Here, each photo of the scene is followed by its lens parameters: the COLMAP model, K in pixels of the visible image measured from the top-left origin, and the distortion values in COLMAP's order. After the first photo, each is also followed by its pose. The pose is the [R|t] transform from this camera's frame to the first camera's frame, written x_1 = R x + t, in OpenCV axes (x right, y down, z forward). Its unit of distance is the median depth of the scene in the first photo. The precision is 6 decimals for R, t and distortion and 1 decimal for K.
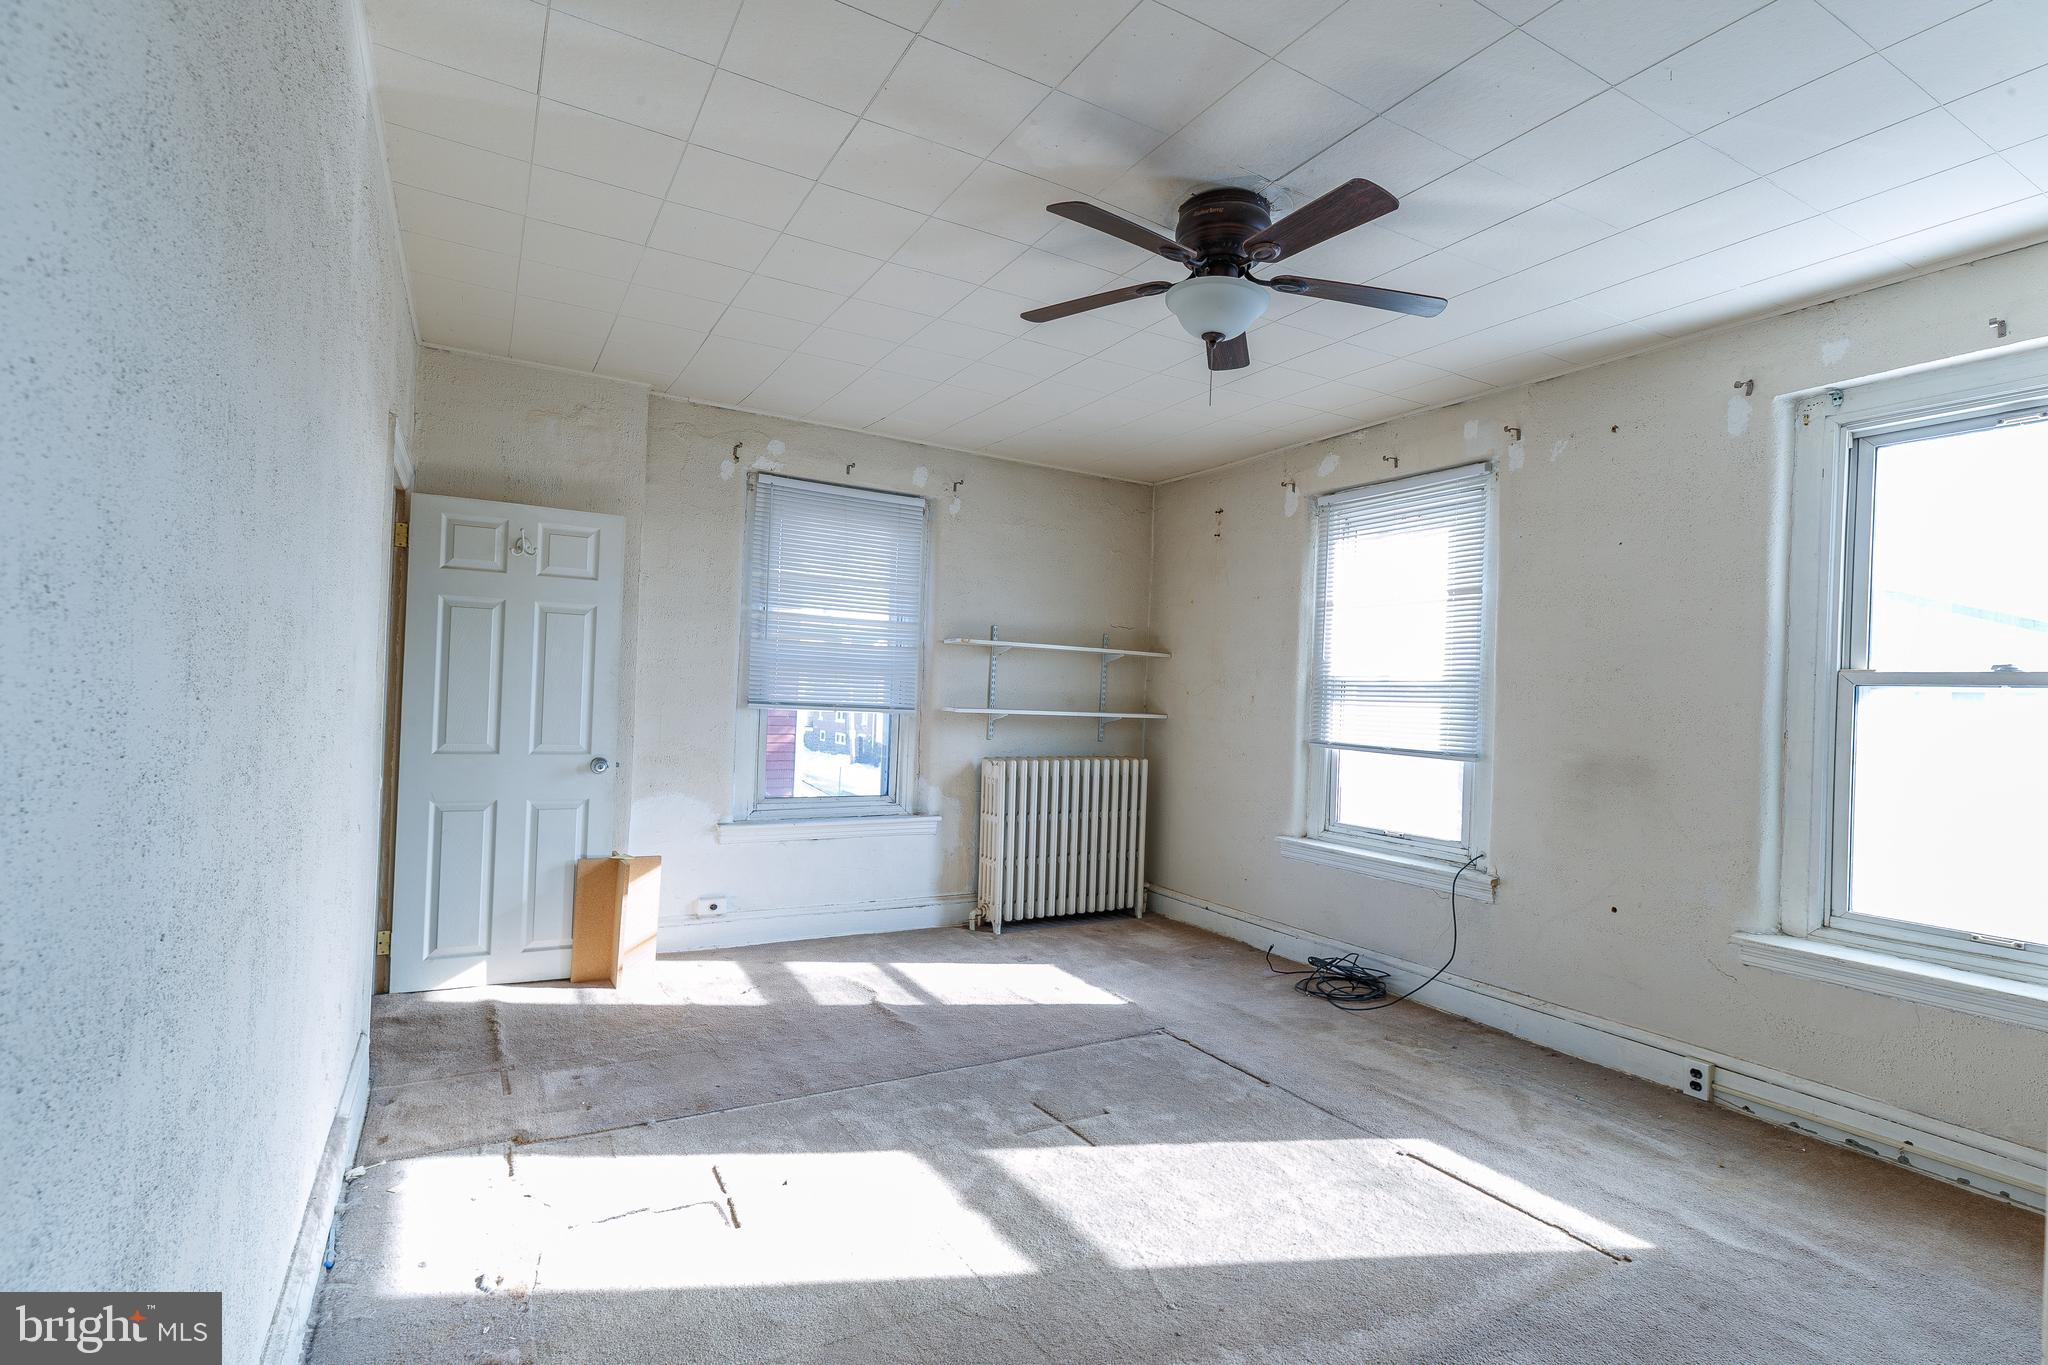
lens RADIAL K [[964.1, 0, 1013.0], [0, 964.1, 690.2], [0, 0, 1]] dist [0.005454, -0.000867]
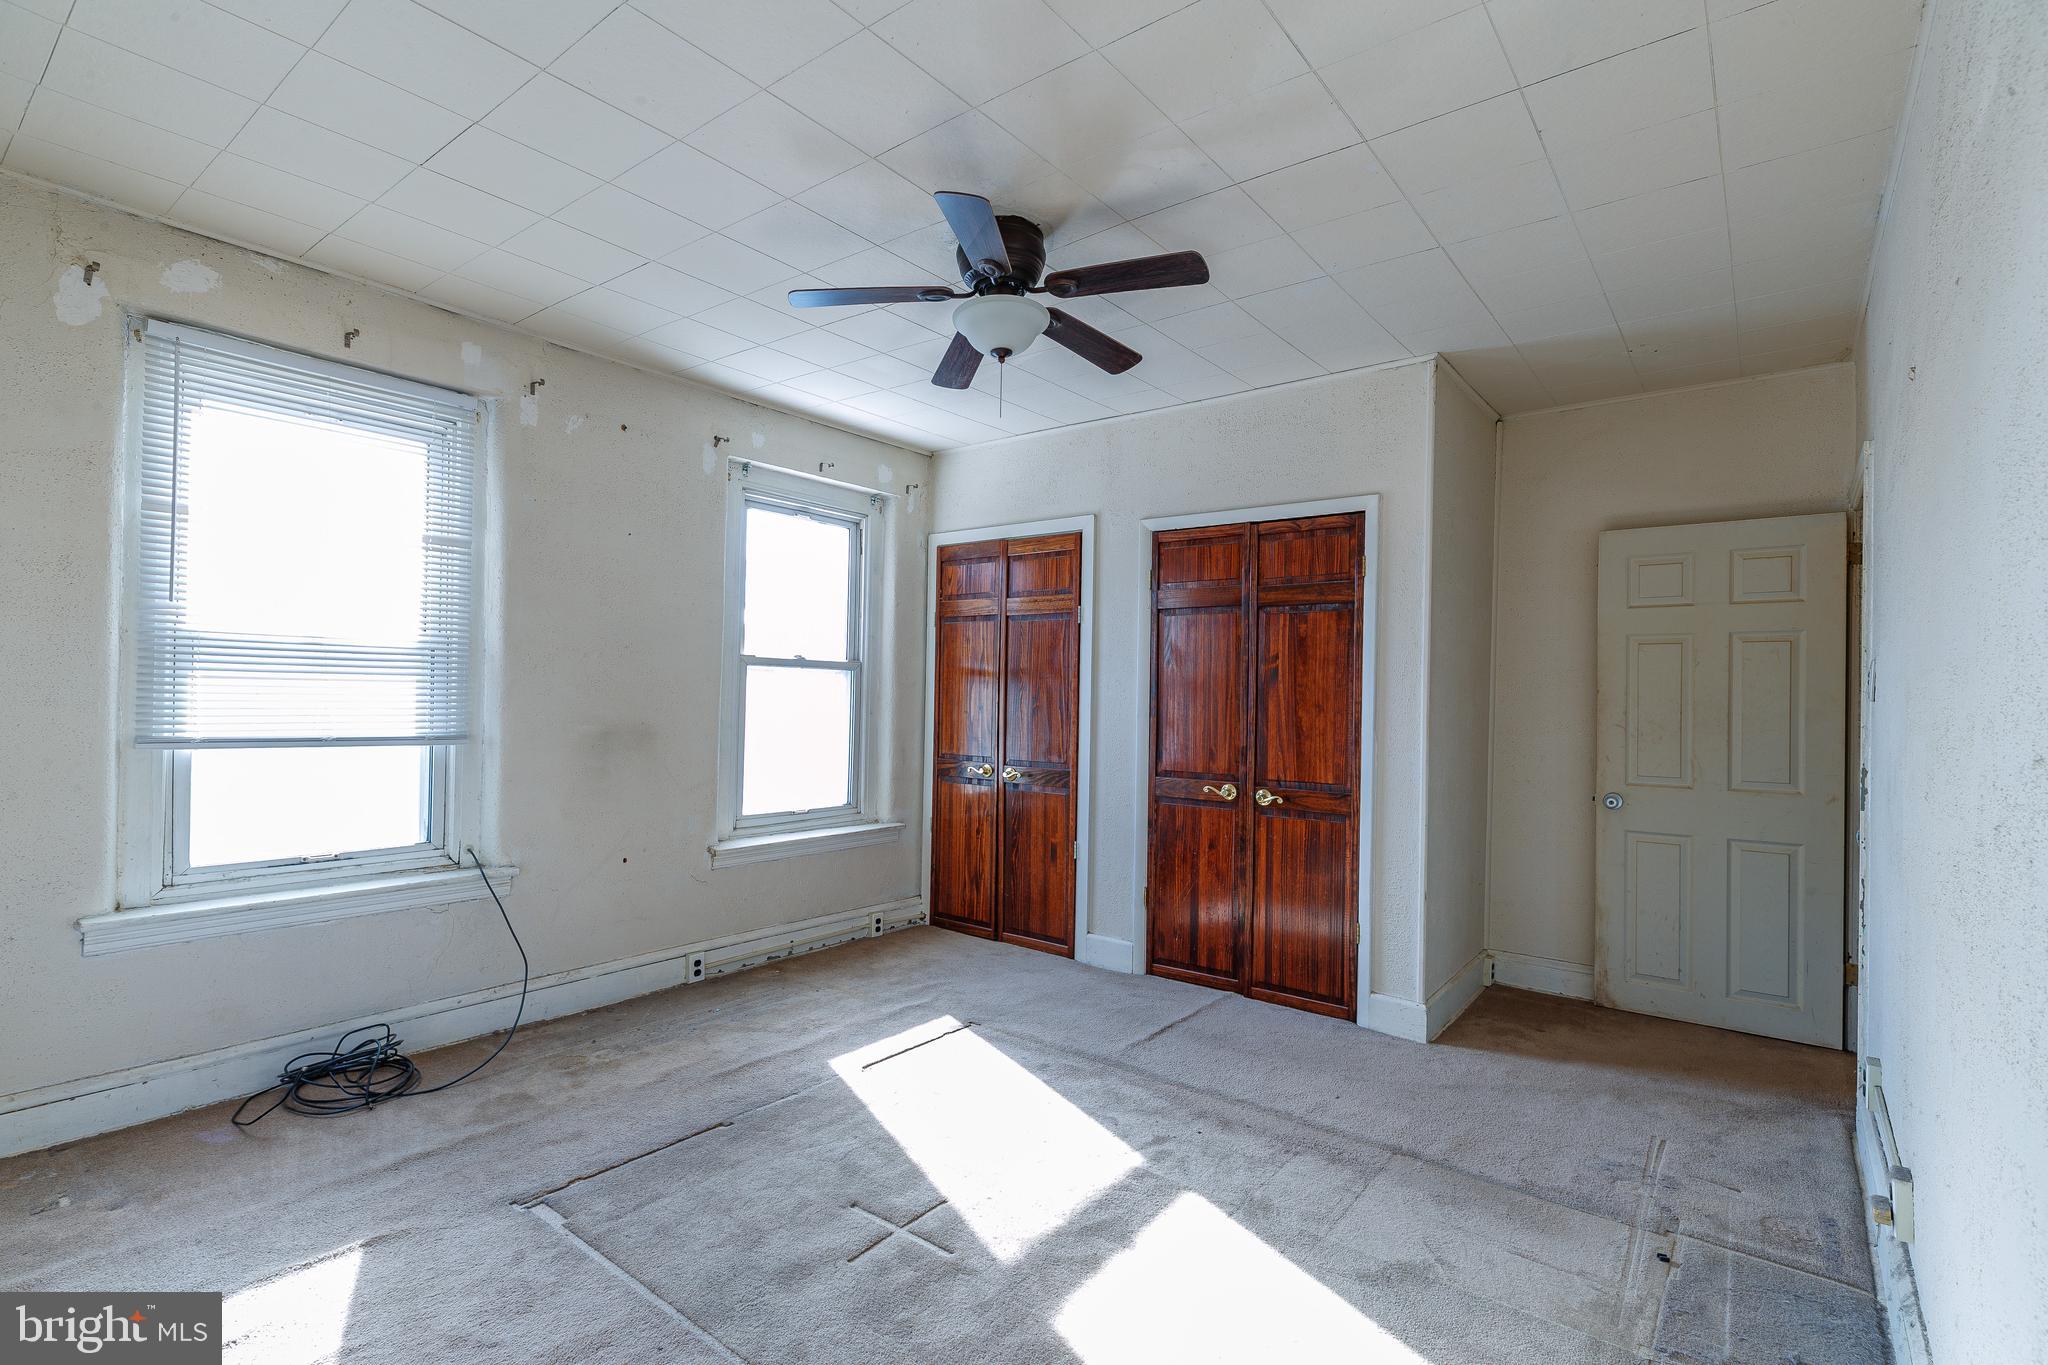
lens RADIAL K [[964.1, 0, 1013.0], [0, 964.1, 690.2], [0, 0, 1]] dist [0.005454, -0.000867]
pose [[-0.372805, -0.041066, 0.927001, -0.449119], [-0.042487, 0.998728, 0.027157, -0.016184], [-0.926937, -0.029261, -0.374075, 0.776595]]
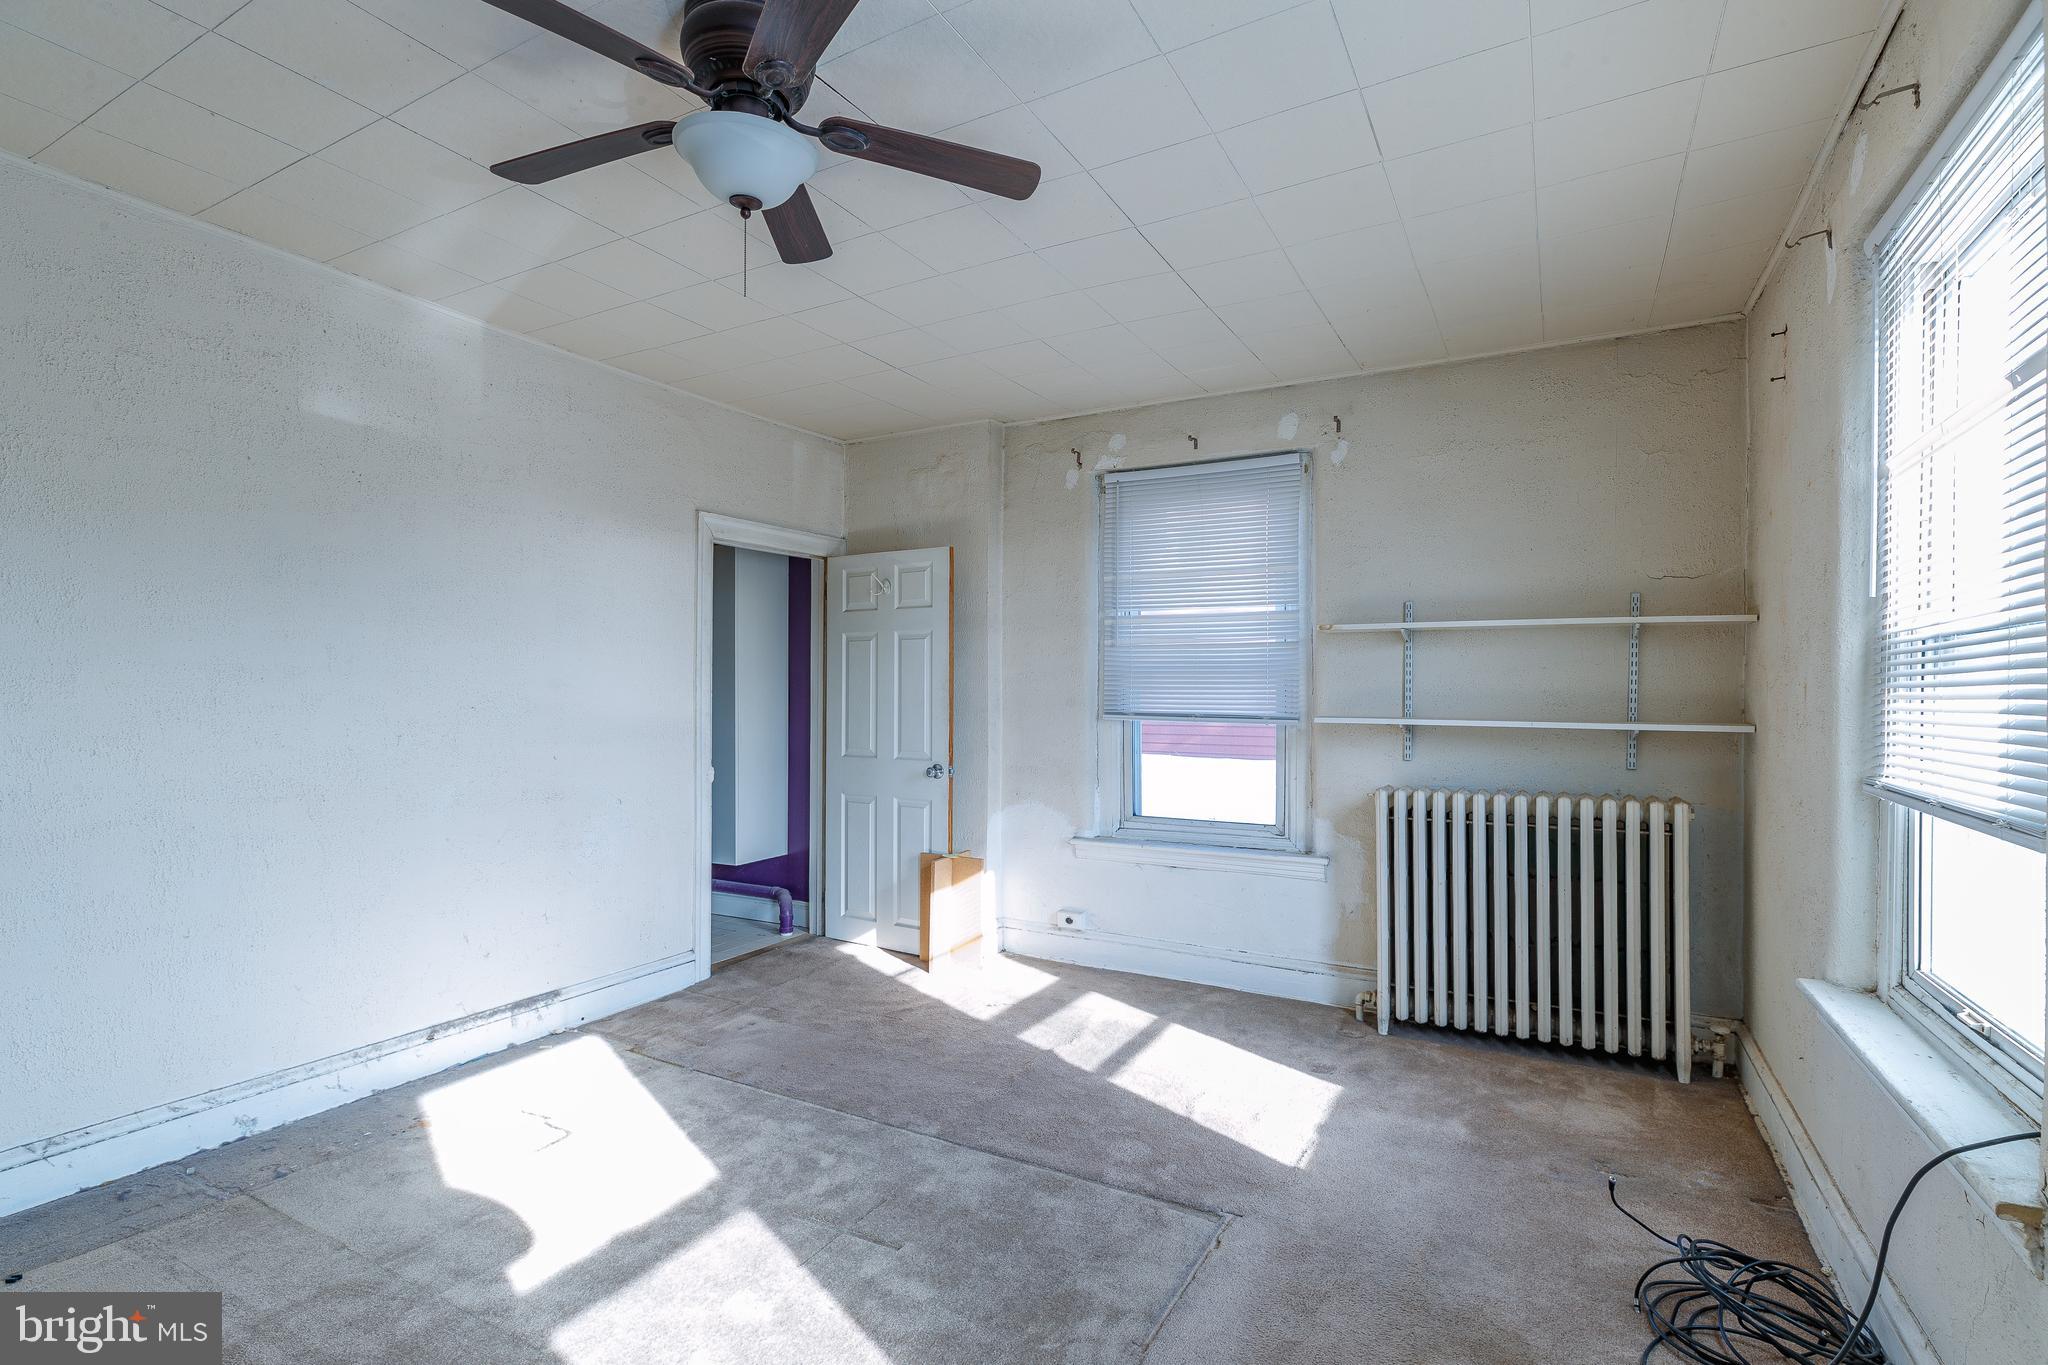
lens RADIAL K [[964.1, 0, 1013.0], [0, 964.1, 690.2], [0, 0, 1]] dist [0.005454, -0.000867]
pose [[0.513169, -0.035793, -0.857541, 0.518784], [0.018031, 0.999359, -0.030922, 0.018105], [0.858098, 0.000406, 0.513486, 0.445547]]
